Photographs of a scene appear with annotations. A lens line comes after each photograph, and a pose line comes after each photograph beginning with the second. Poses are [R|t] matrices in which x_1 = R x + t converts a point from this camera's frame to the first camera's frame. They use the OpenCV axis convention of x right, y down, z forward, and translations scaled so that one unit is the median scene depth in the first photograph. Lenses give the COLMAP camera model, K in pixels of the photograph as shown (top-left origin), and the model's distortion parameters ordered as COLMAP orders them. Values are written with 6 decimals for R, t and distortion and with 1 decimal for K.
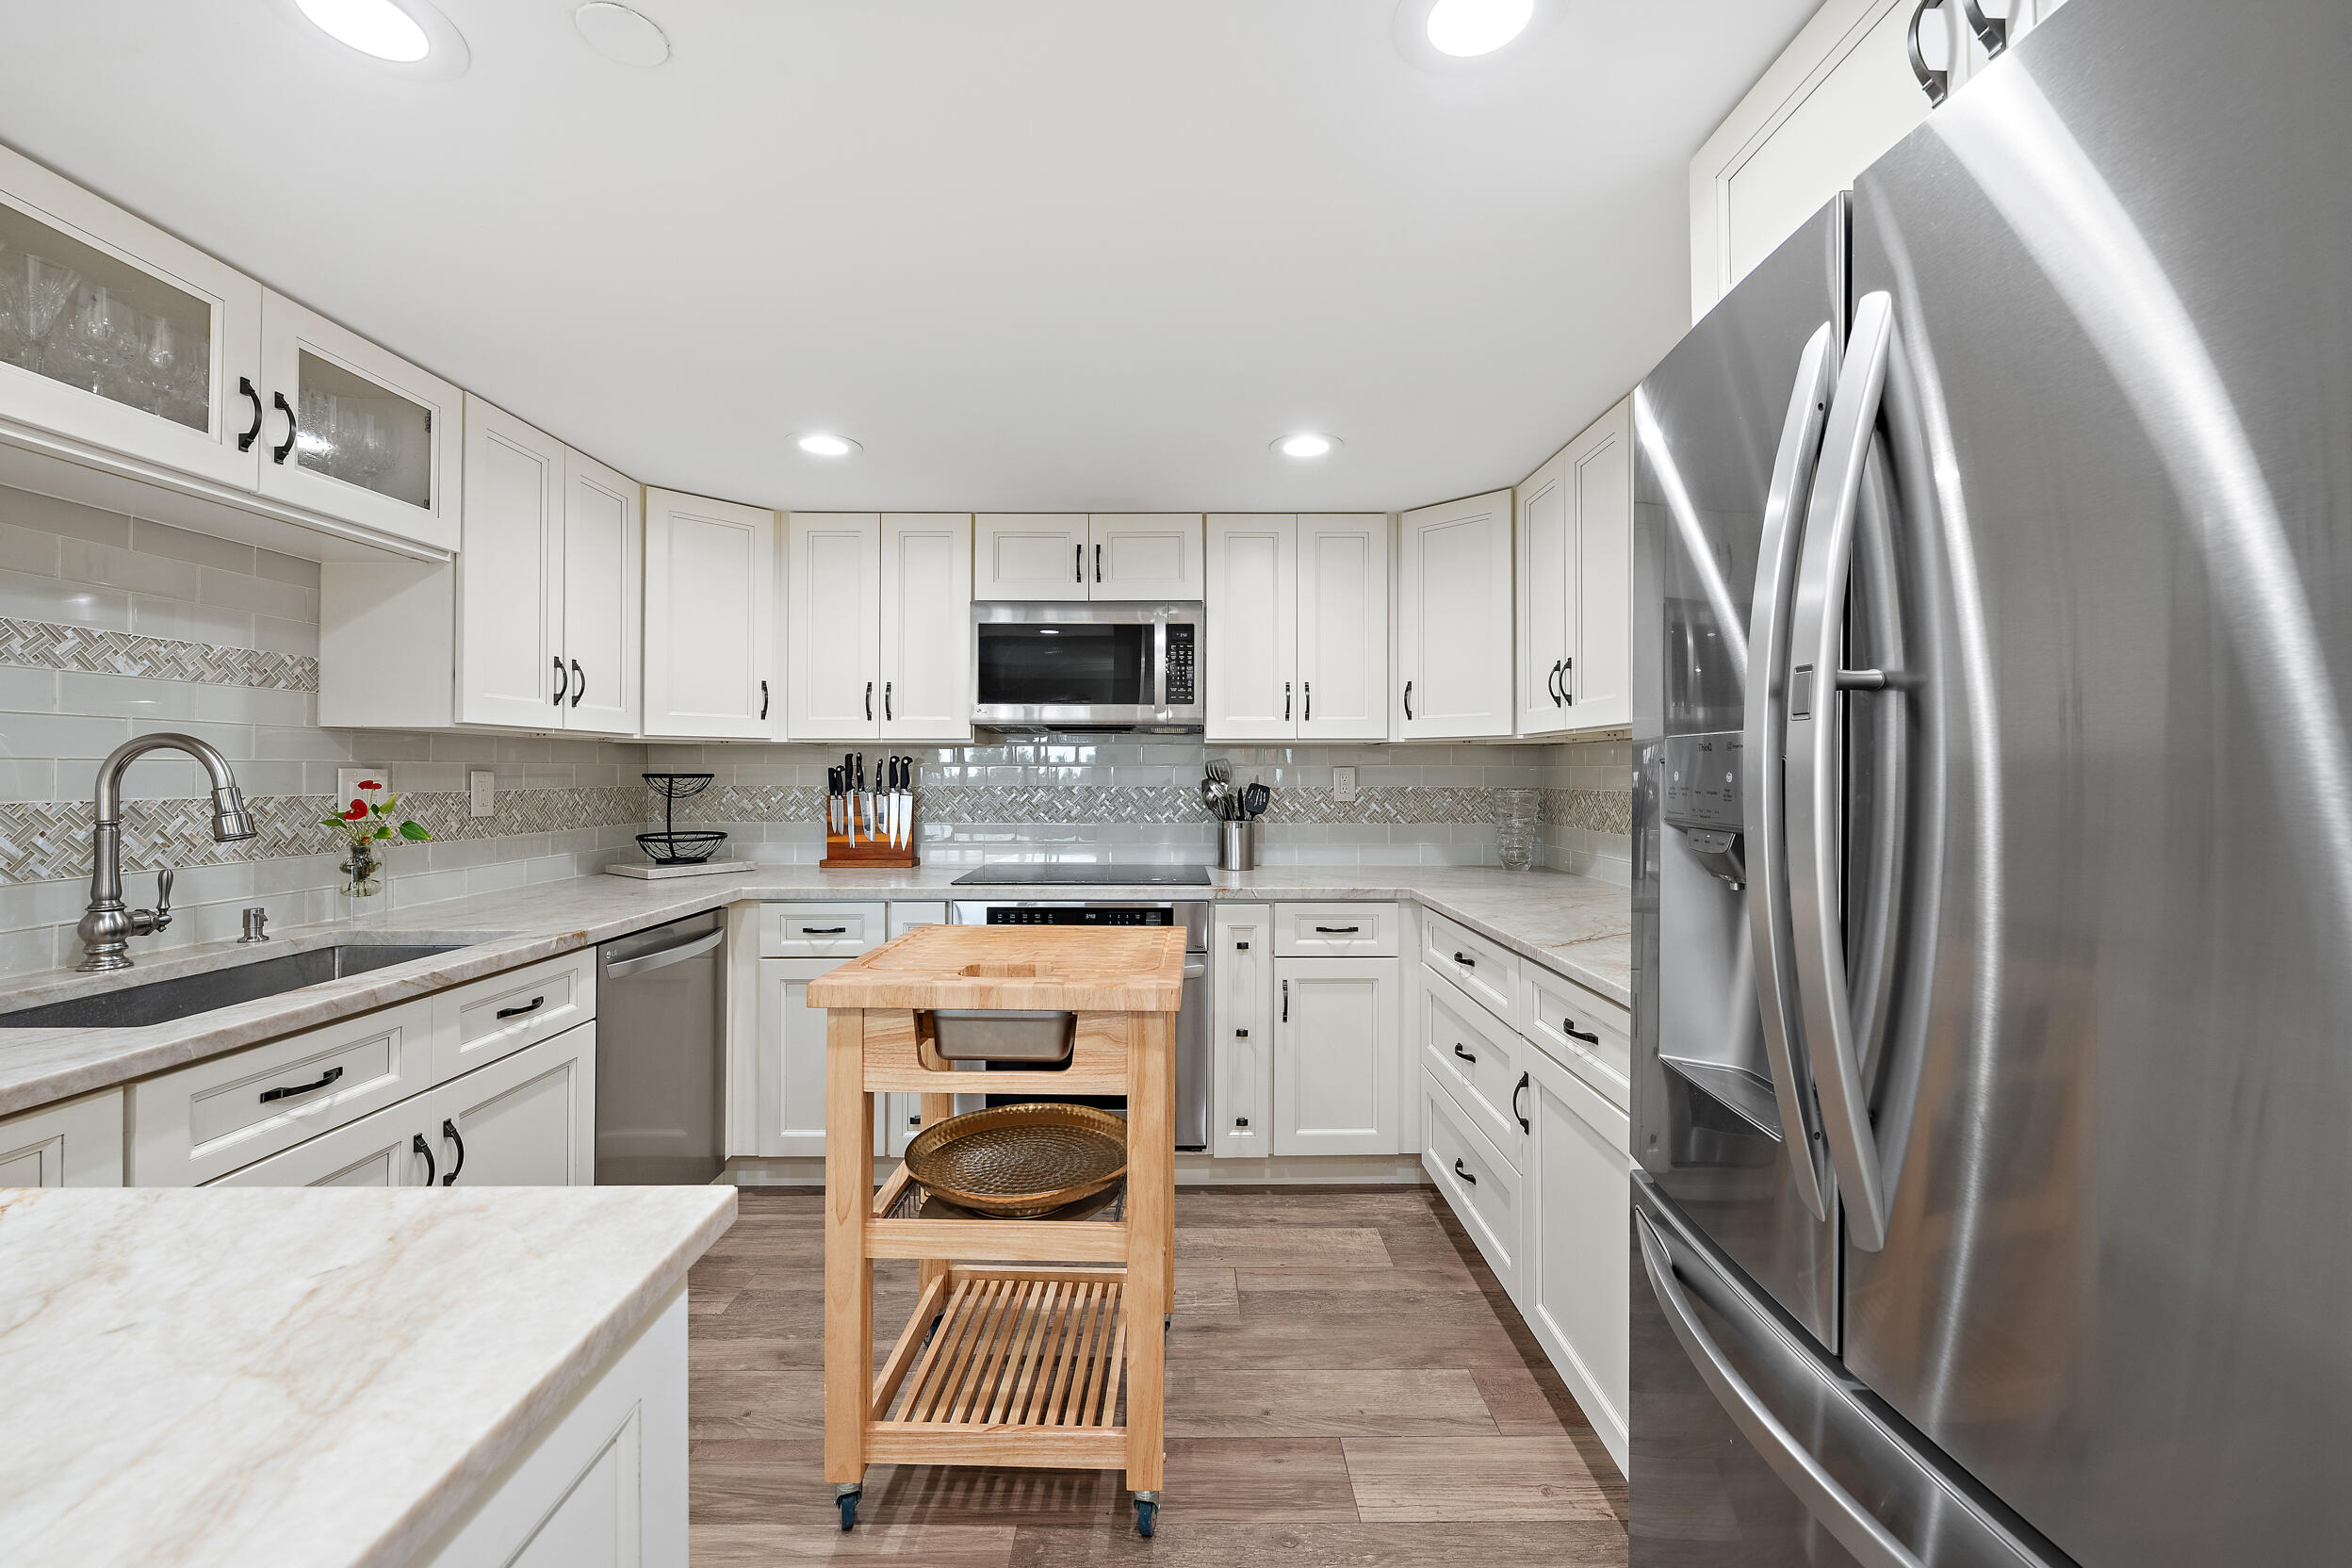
lens RADIAL K [[920.5, 0, 1180.6], [0, 920.5, 773.9], [0, 0, 1]] dist [0.002272, 0.000236]
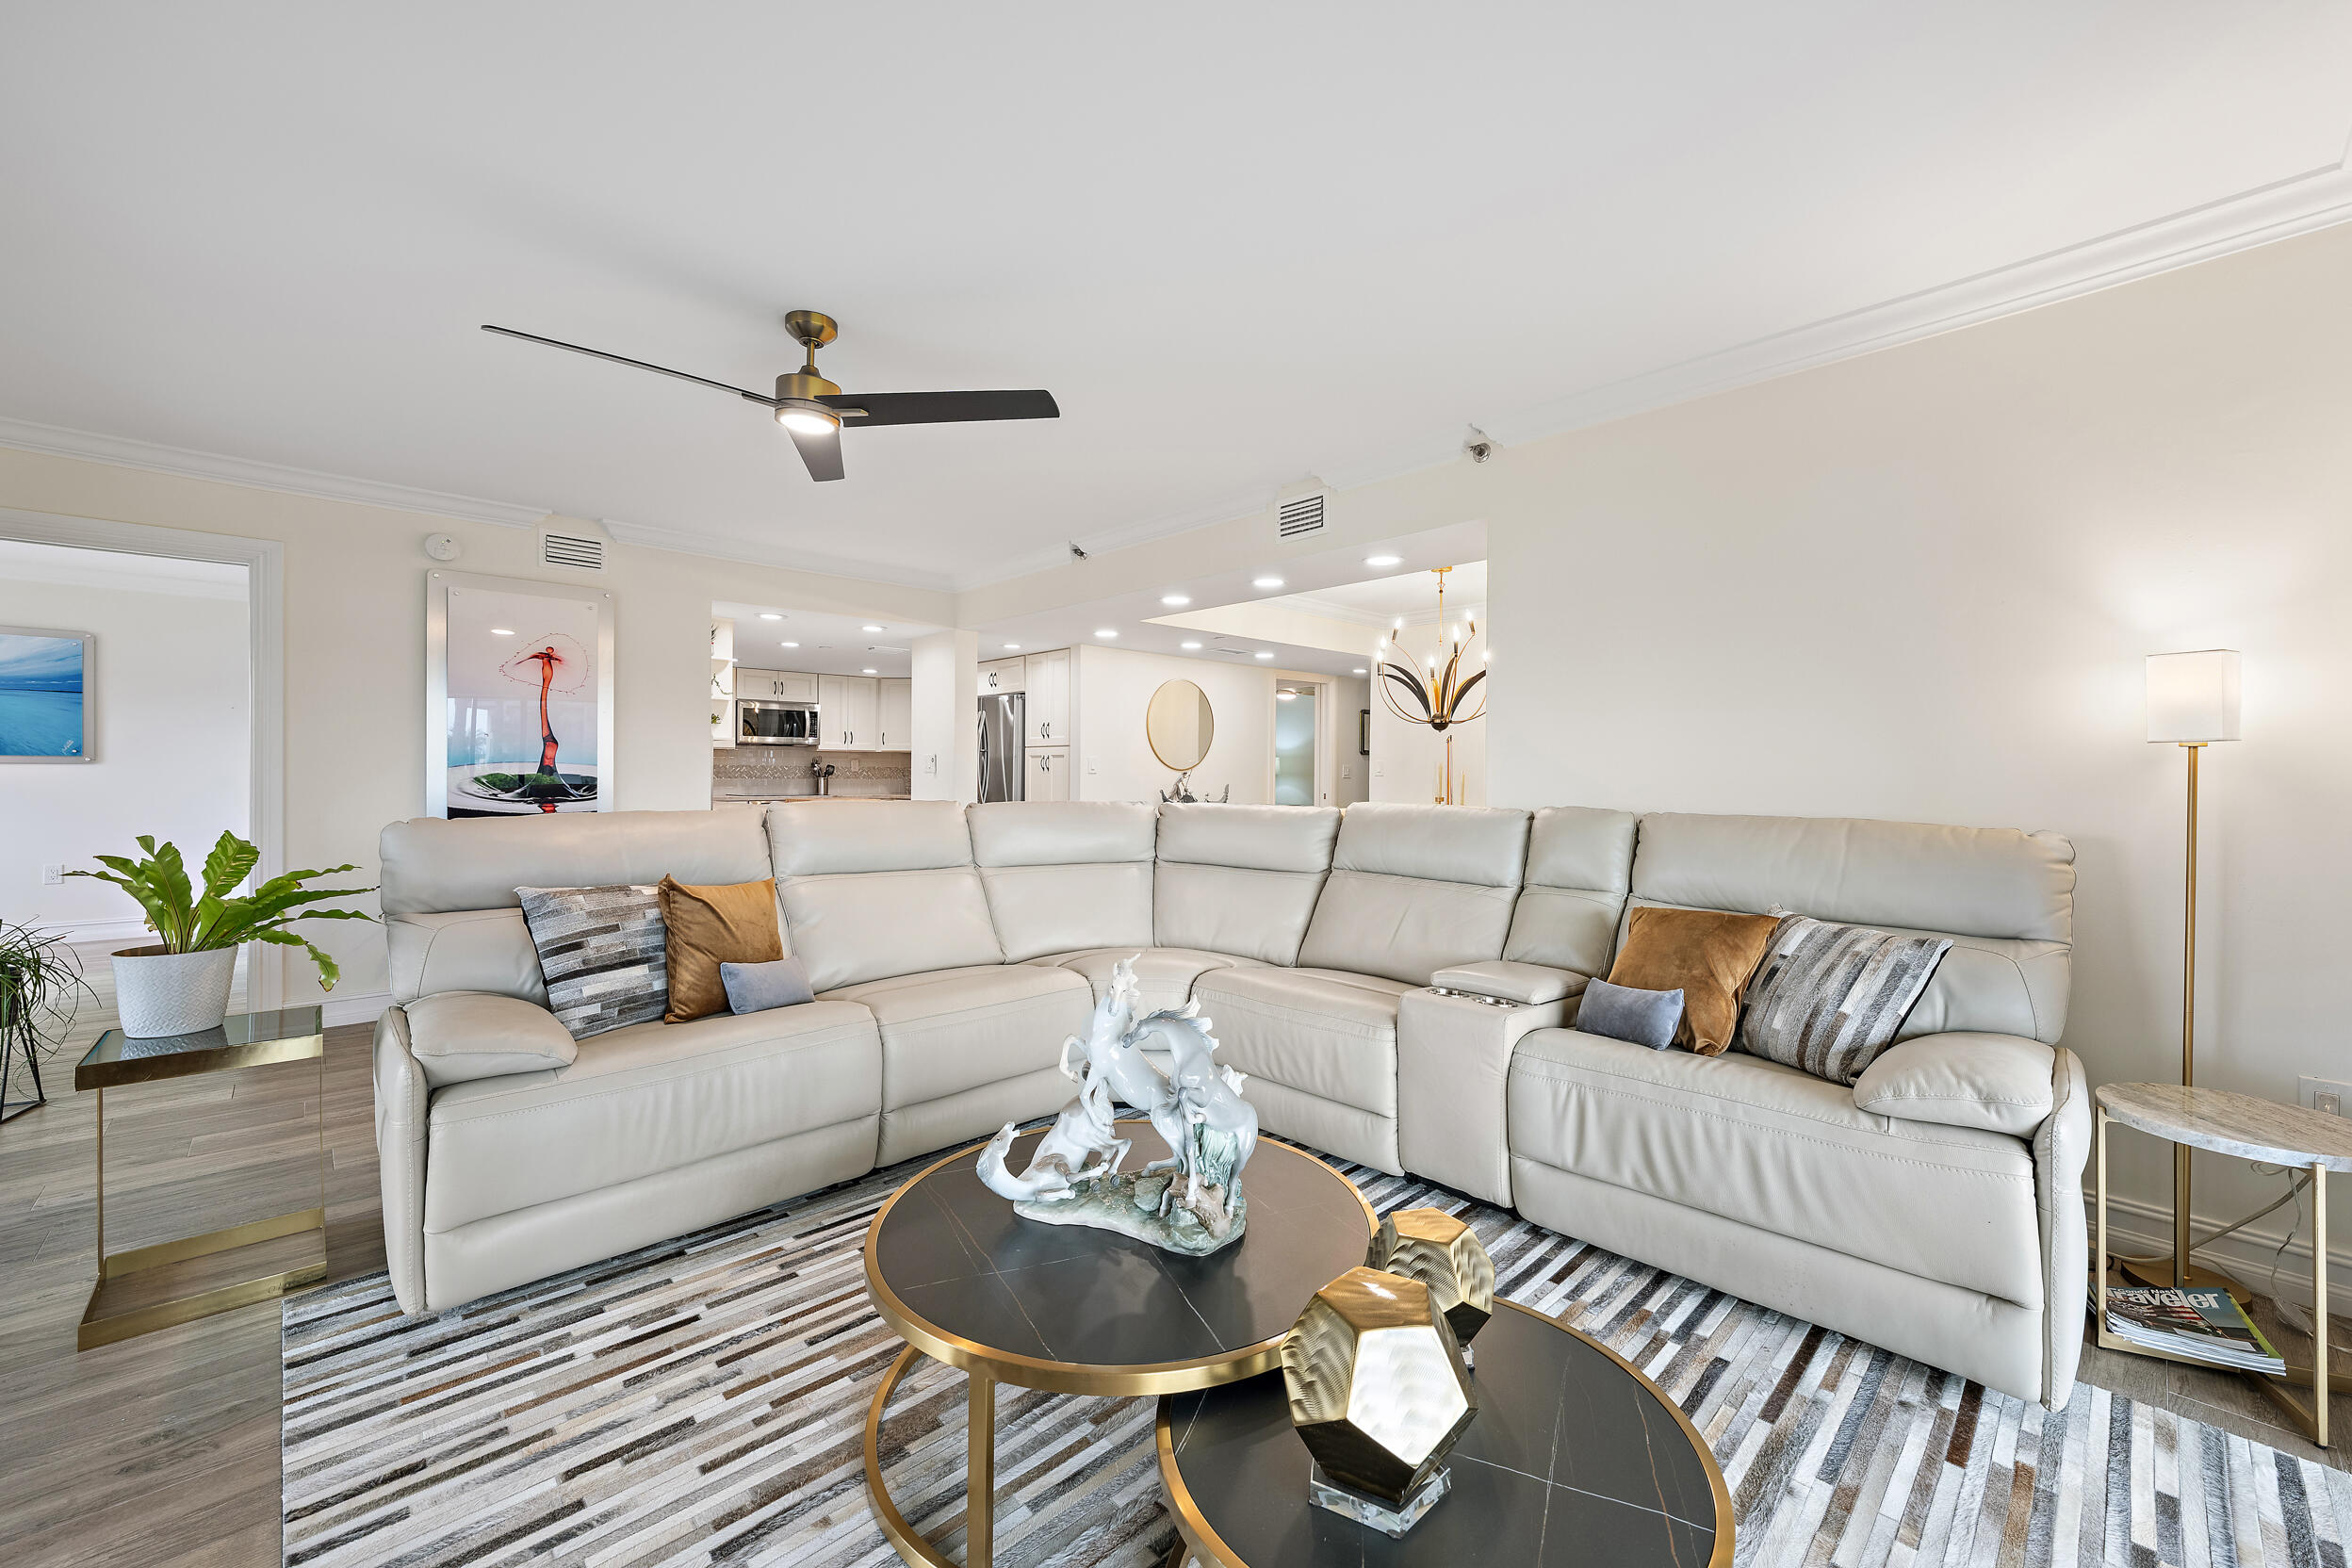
lens RADIAL K [[920.5, 0, 1179.8], [0, 920.5, 782.2], [0, 0, 1]] dist [0.002272, 0.000236]
pose [[0.723189, -0.004797, 0.690634, -1.183883], [-0.000148, 0.999975, 0.007100, 0.046772], [-0.690650, -0.005237, 0.723170, -1.969032]]
